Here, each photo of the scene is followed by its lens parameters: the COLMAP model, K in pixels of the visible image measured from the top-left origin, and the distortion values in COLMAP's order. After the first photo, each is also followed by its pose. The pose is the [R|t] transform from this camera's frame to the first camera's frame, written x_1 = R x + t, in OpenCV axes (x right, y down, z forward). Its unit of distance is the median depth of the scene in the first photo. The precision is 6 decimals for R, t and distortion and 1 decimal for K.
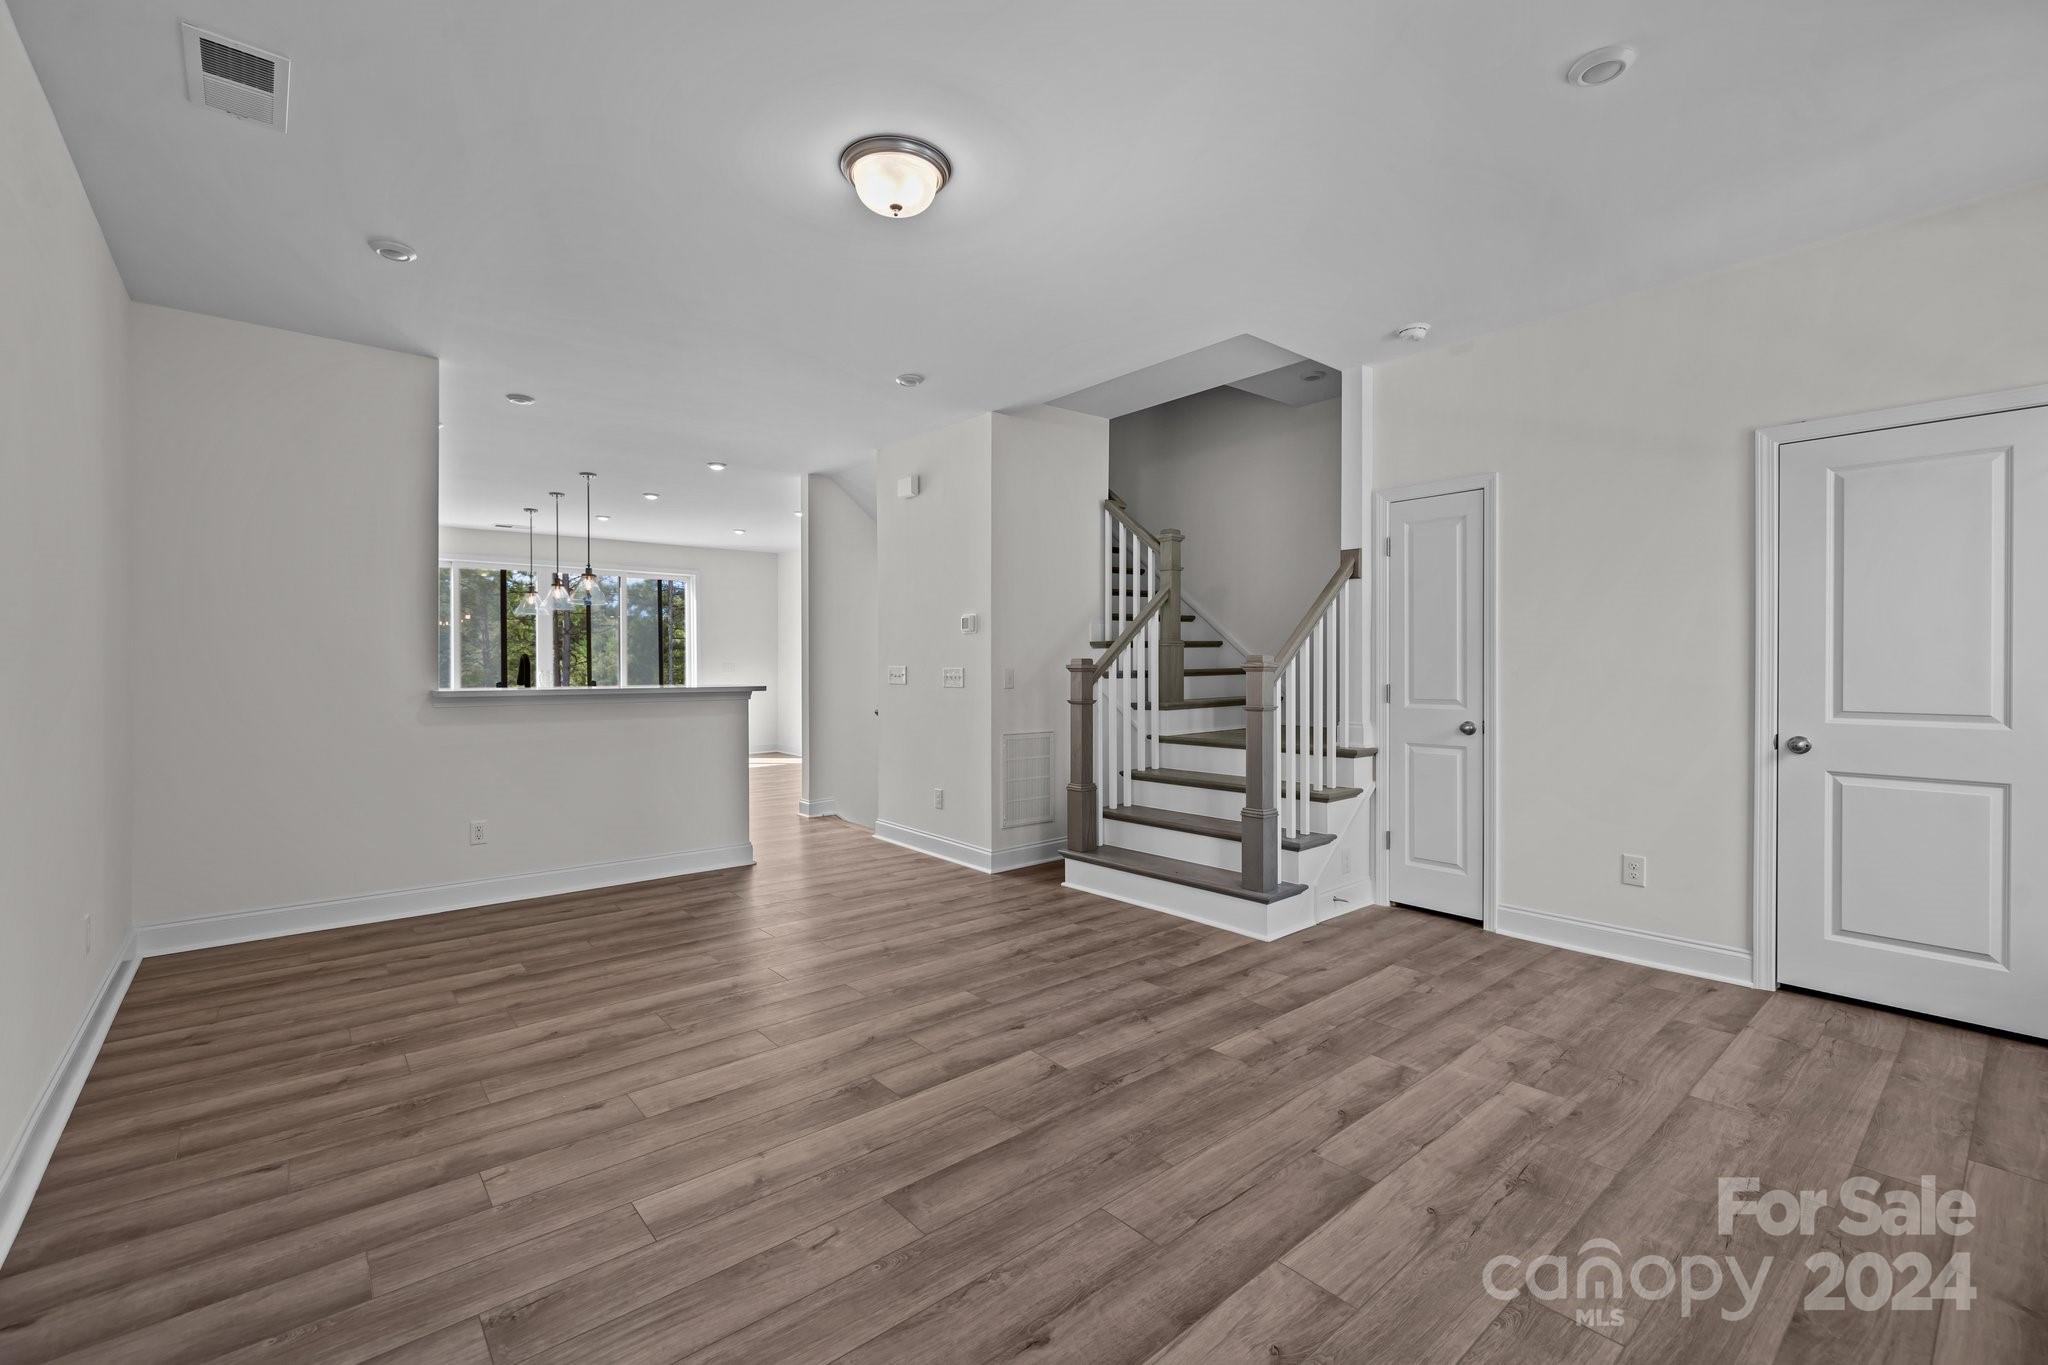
lens RADIAL K [[864.3, 0, 1017.0], [0, 864.3, 672.0], [0, 0, 1]] dist [-0.000598, -0.000054]
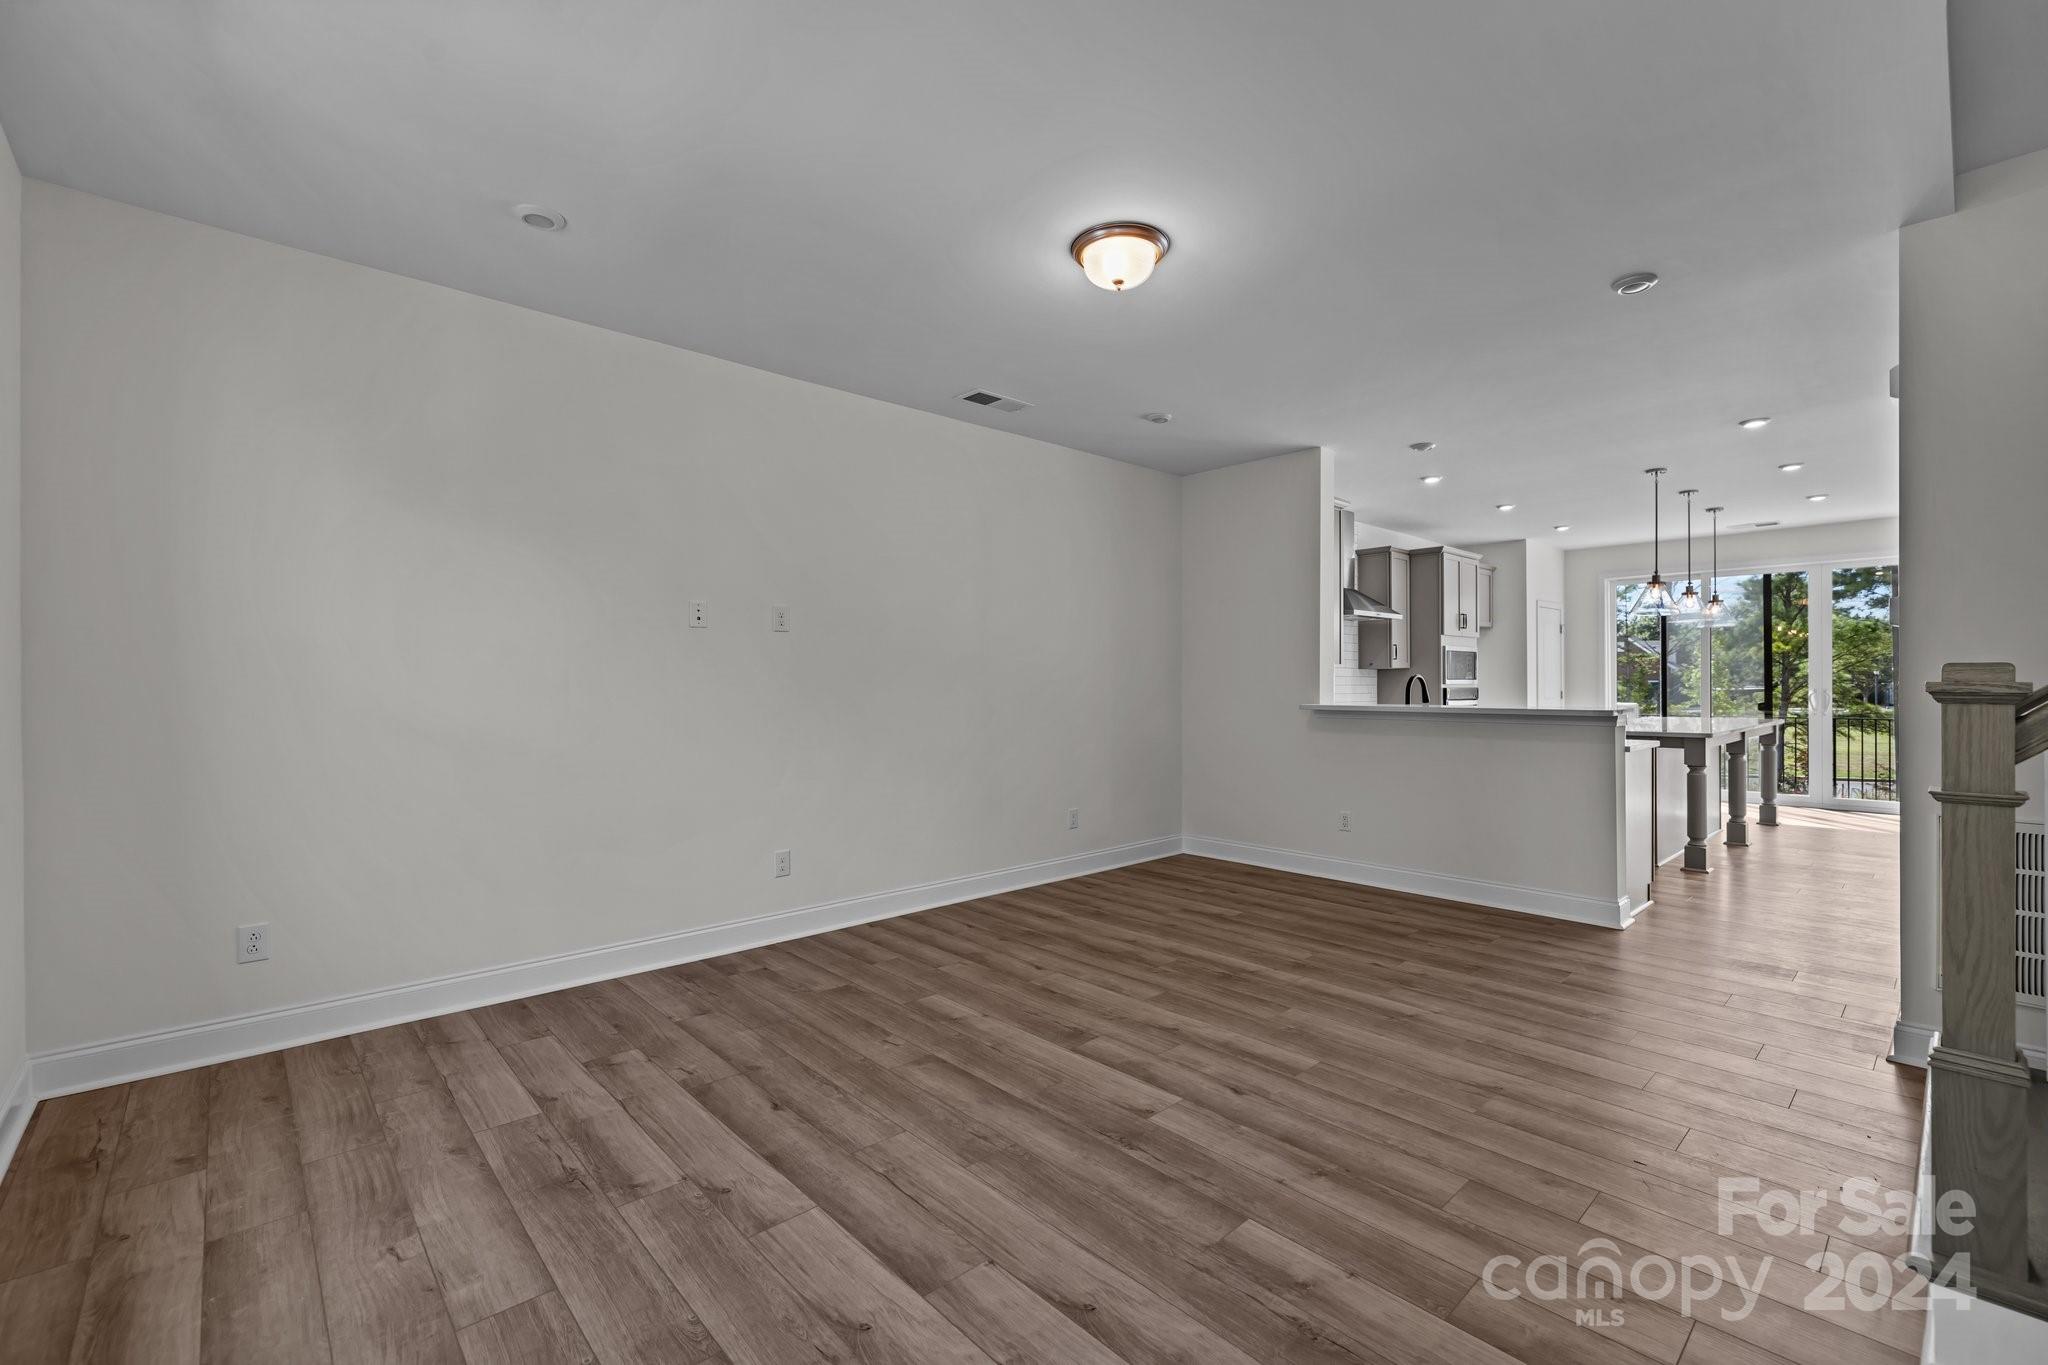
lens RADIAL K [[861.4, 0, 1014.8], [0, 861.4, 682.5], [0, 0, 1]] dist [-0.000758, -0.000146]
pose [[0.048605, -0.001242, -0.998817, 0.965415], [-0.007085, 0.999974, -0.001589, -0.008793], [0.998793, 0.007154, 0.048595, 0.796286]]
